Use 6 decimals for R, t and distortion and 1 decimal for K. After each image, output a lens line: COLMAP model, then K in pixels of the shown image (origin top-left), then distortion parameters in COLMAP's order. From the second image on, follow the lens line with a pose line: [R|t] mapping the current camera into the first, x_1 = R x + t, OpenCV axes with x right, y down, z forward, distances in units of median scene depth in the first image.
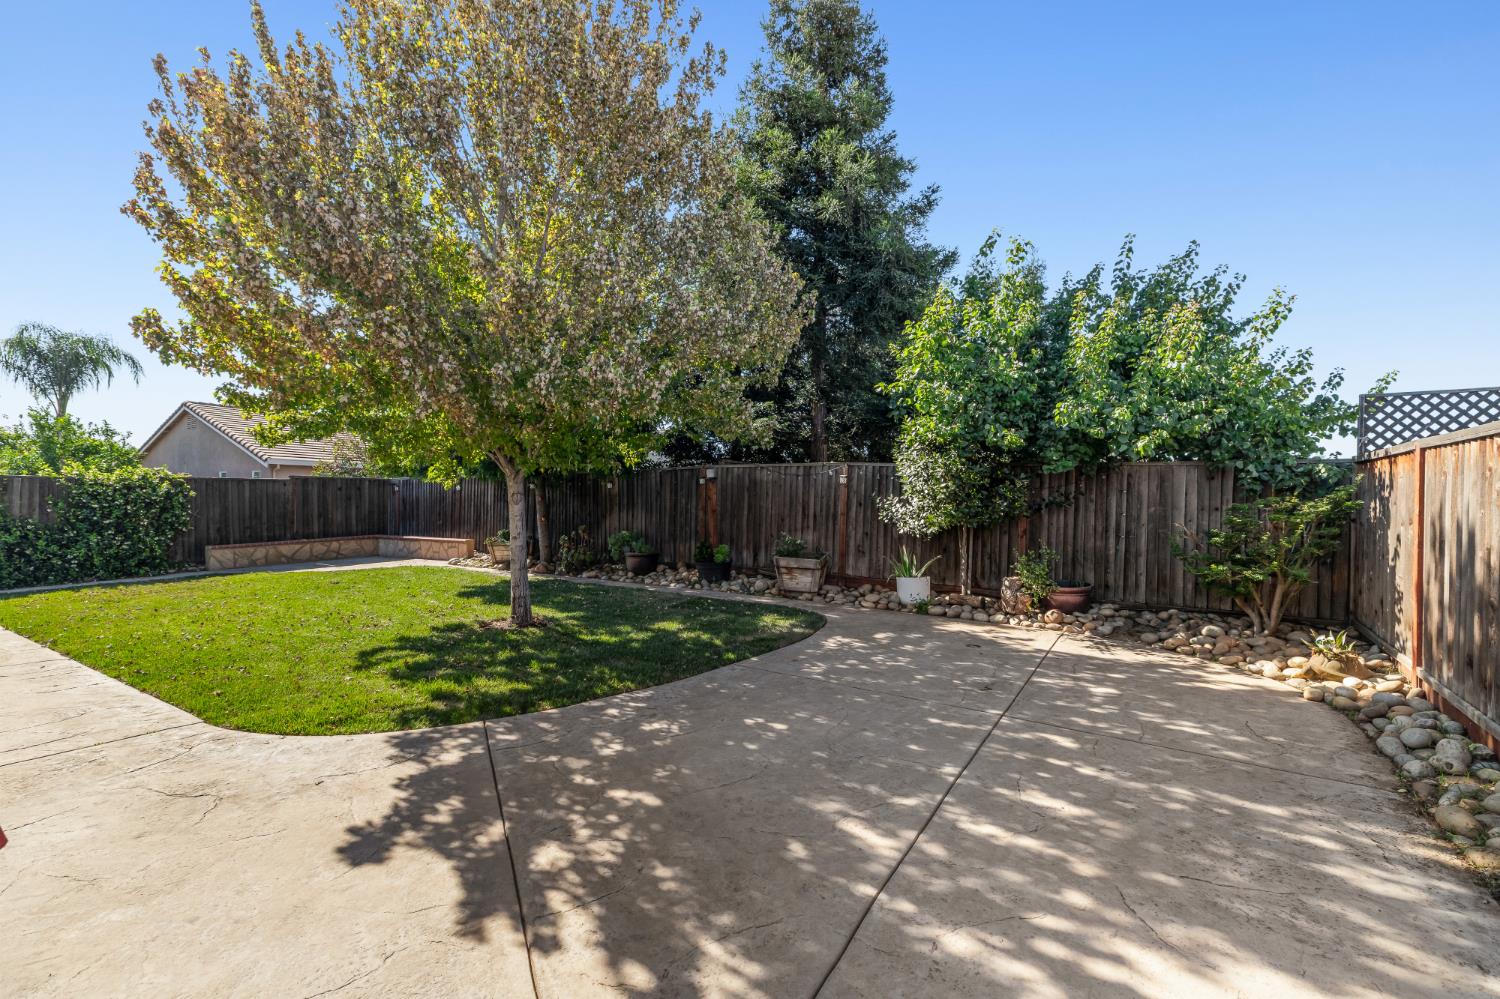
lens RADIAL K [[676.5, 0, 746.6], [0, 676.5, 500.6], [0, 0, 1]] dist [0.003956, 0.001970]
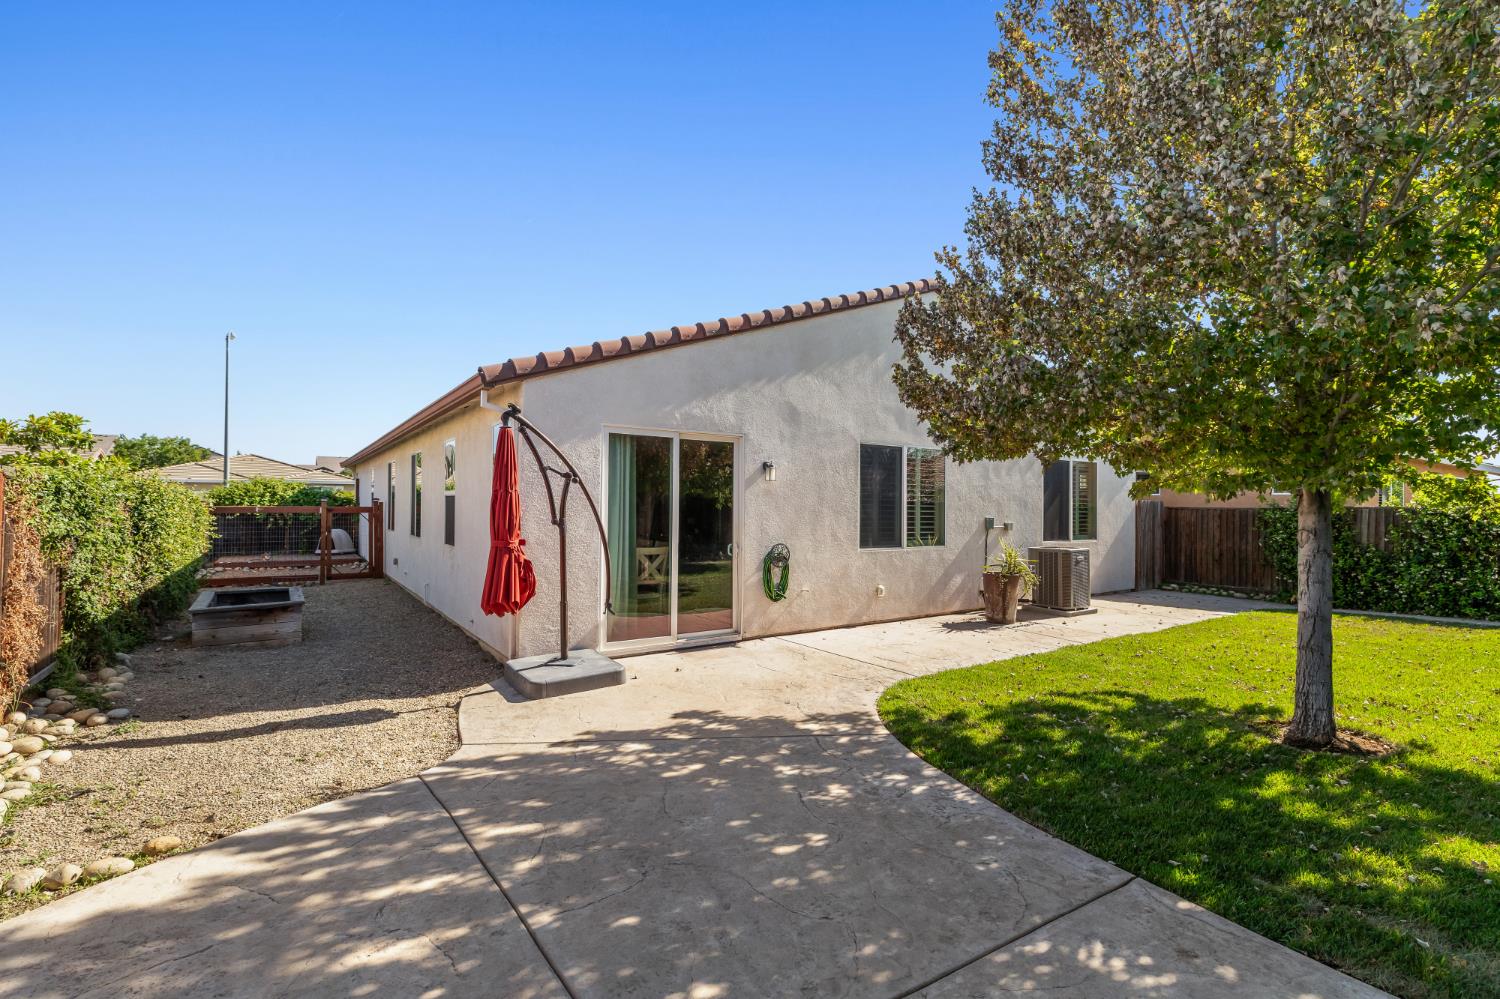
lens RADIAL K [[676.5, 0, 758.9], [0, 676.5, 497.9], [0, 0, 1]] dist [0.003956, 0.001970]
pose [[-0.373742, -0.025490, -0.927182, 0.828535], [-0.011947, 0.999672, -0.022667, -0.039905], [0.927456, 0.002606, -0.373924, 1.364355]]
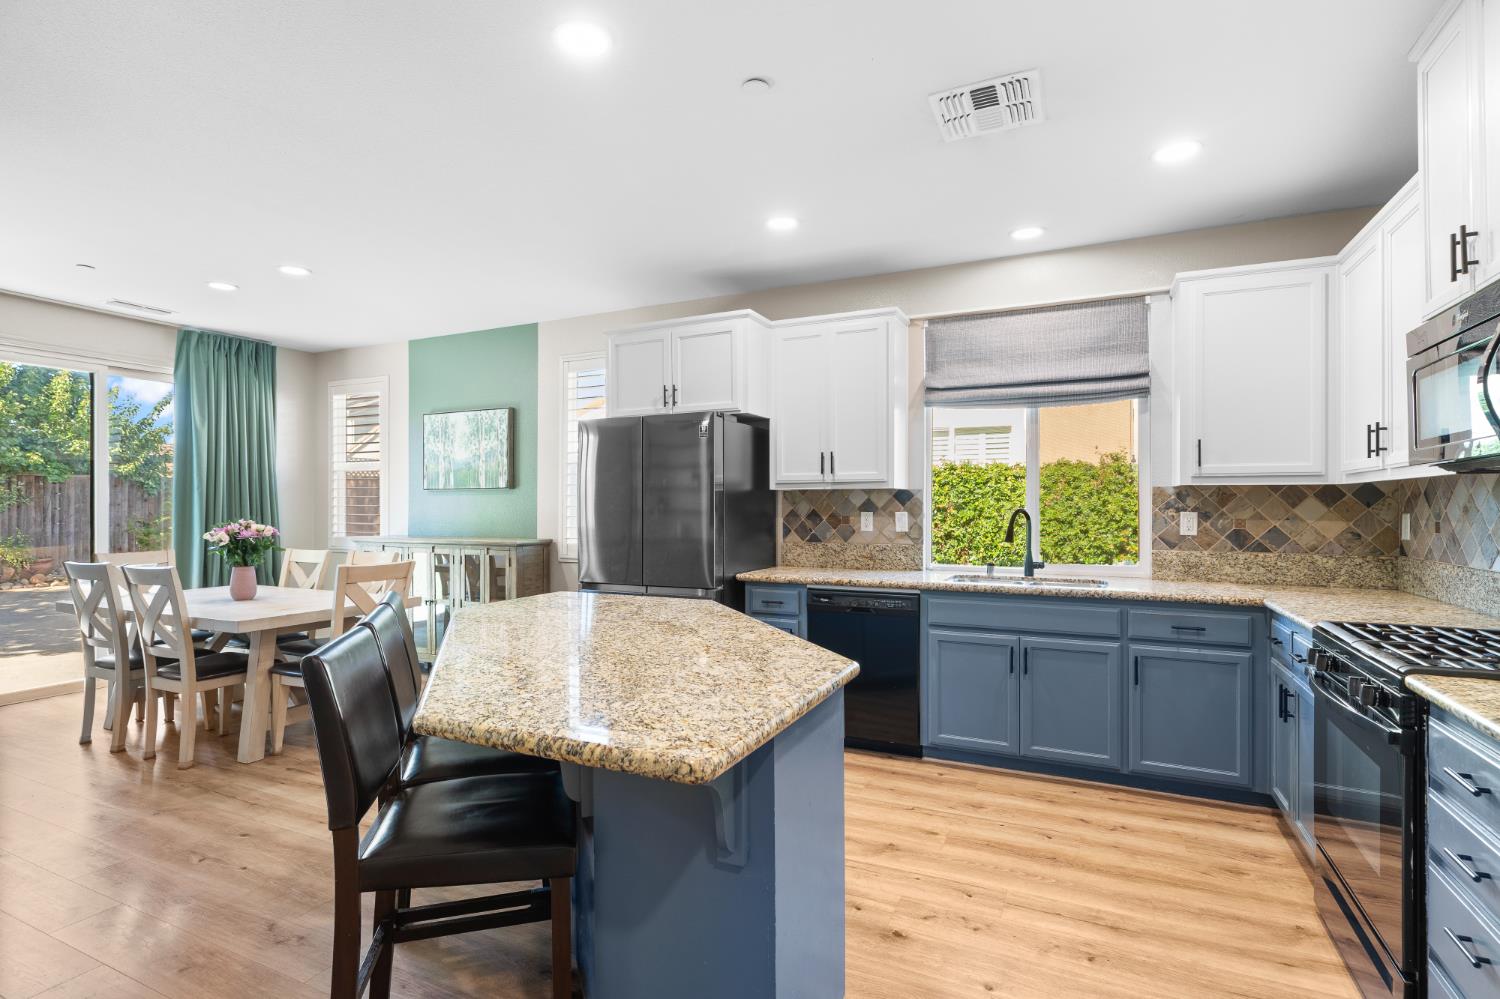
lens RADIAL K [[722.2, 0, 750.6], [0, 722.2, 505.4], [0, 0, 1]] dist [-0.004300, -0.000503]
pose [[-0.131684, -0.013698, 0.991197, -2.413632], [-0.001183, 0.999906, 0.013661, -0.021179], [-0.991291, 0.000626, -0.131688, -0.637451]]
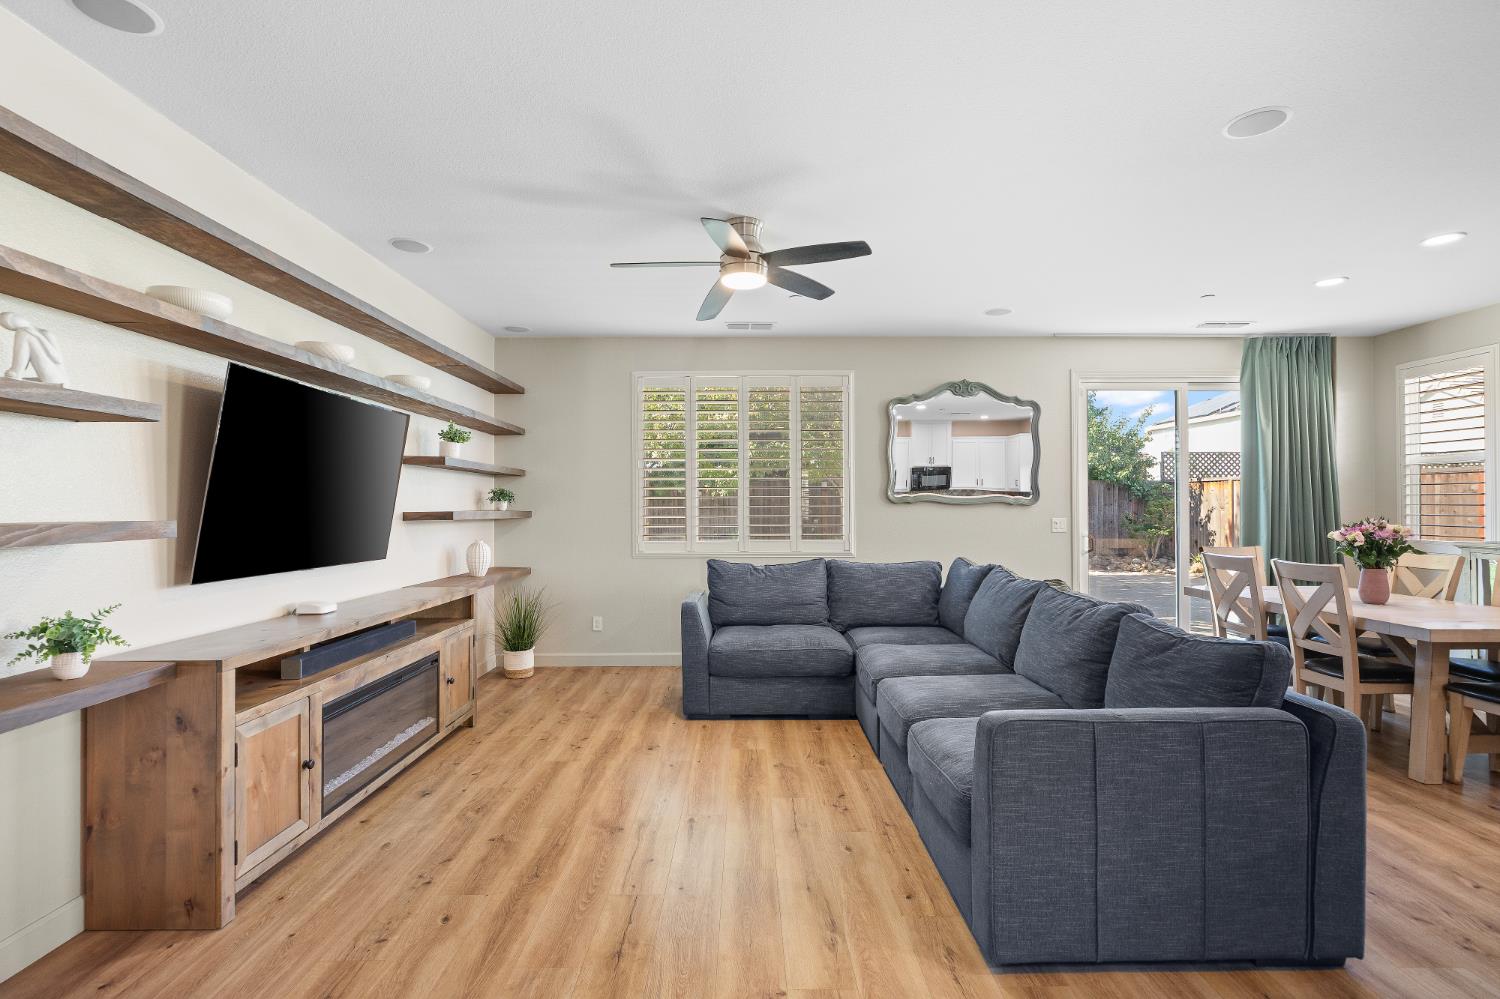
lens RADIAL K [[722.2, 0, 745.1], [0, 722.2, 495.9], [0, 0, 1]] dist [-0.004300, -0.000503]
pose [[0.838342, -0.008208, 0.545083, -2.556732], [0.014501, 0.999869, -0.007246, -0.023248], [-0.544952, 0.013979, 0.838351, -0.390669]]
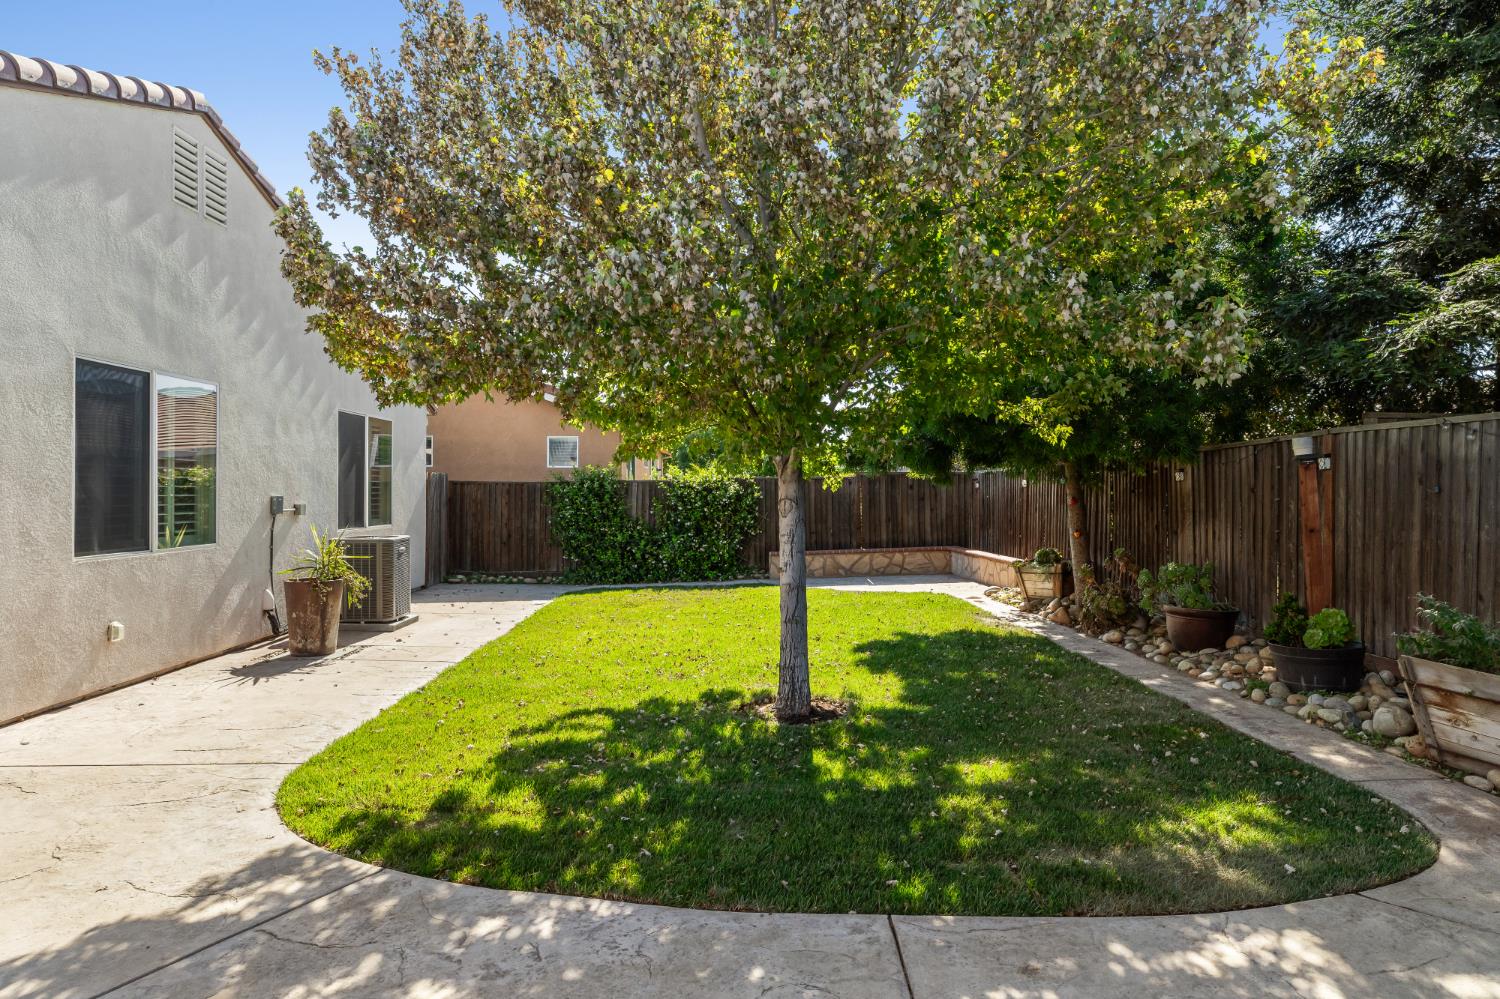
lens RADIAL K [[886.9, 0, 746.6], [0, 886.9, 496.6], [0, 0, 1]] dist [0.002592, 0.003821]
pose [[0.569328, -0.003403, -0.822103, 0.566527], [0.005651, 0.999984, -0.000226, -0.025260], [0.822091, -0.004518, 0.569339, 0.903388]]
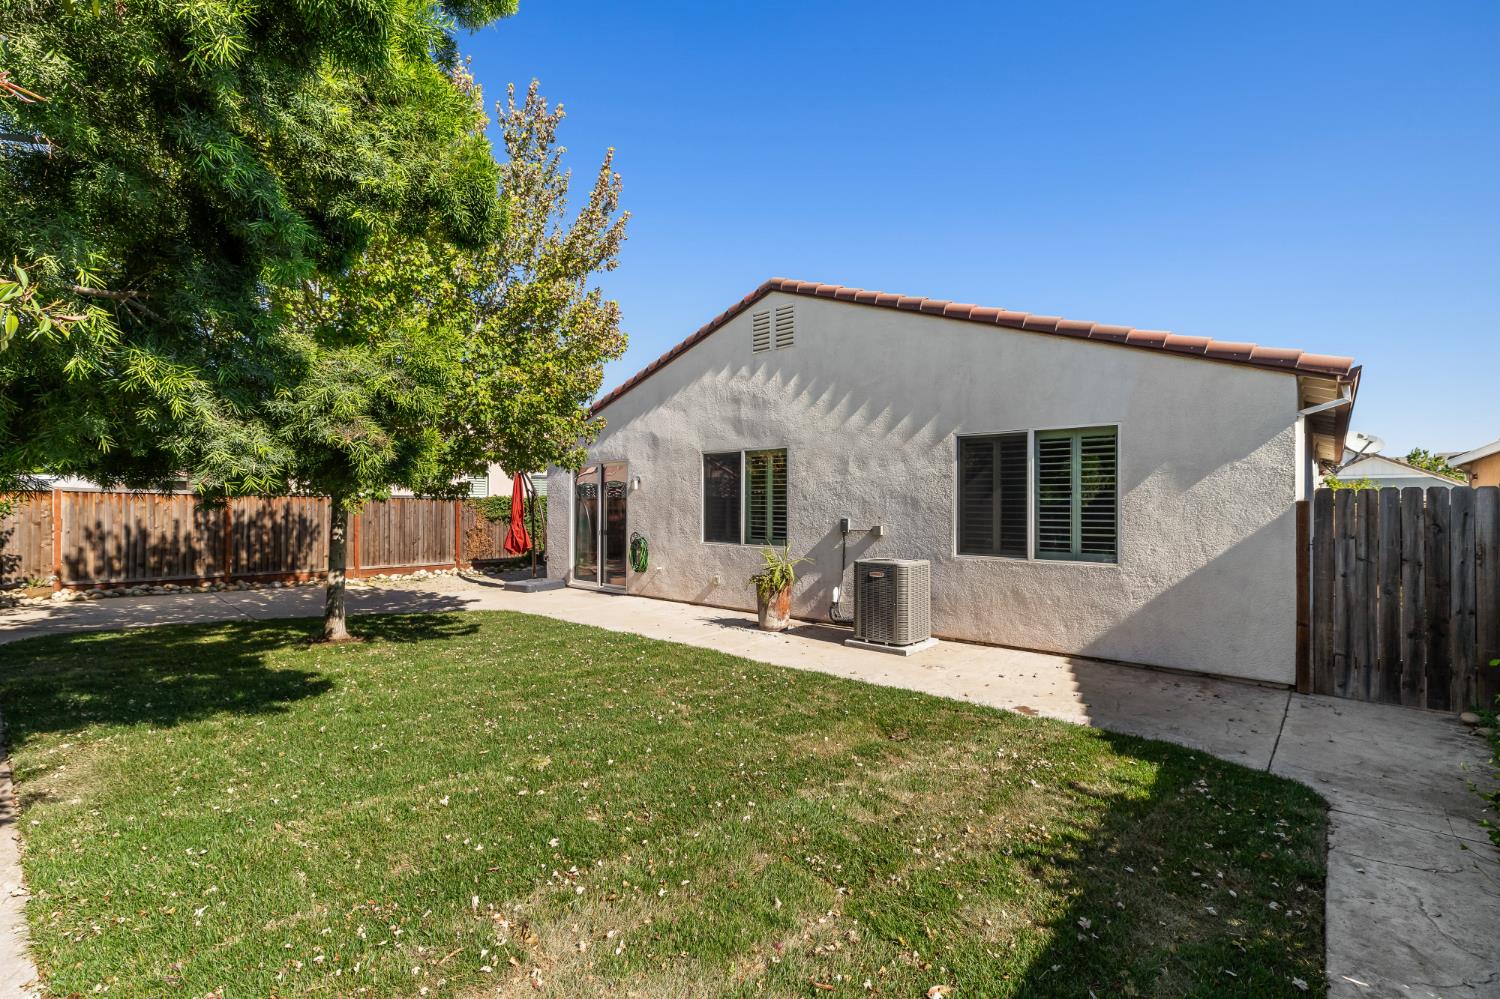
lens RADIAL K [[676.5, 0, 733.4], [0, 676.5, 501.6], [0, 0, 1]] dist [0.003956, 0.001970]
pose [[-0.987986, -0.004027, 0.154489, -1.991386], [-0.005000, 0.999970, -0.005904, -0.072846], [-0.154461, -0.006606, -0.987977, 3.551232]]
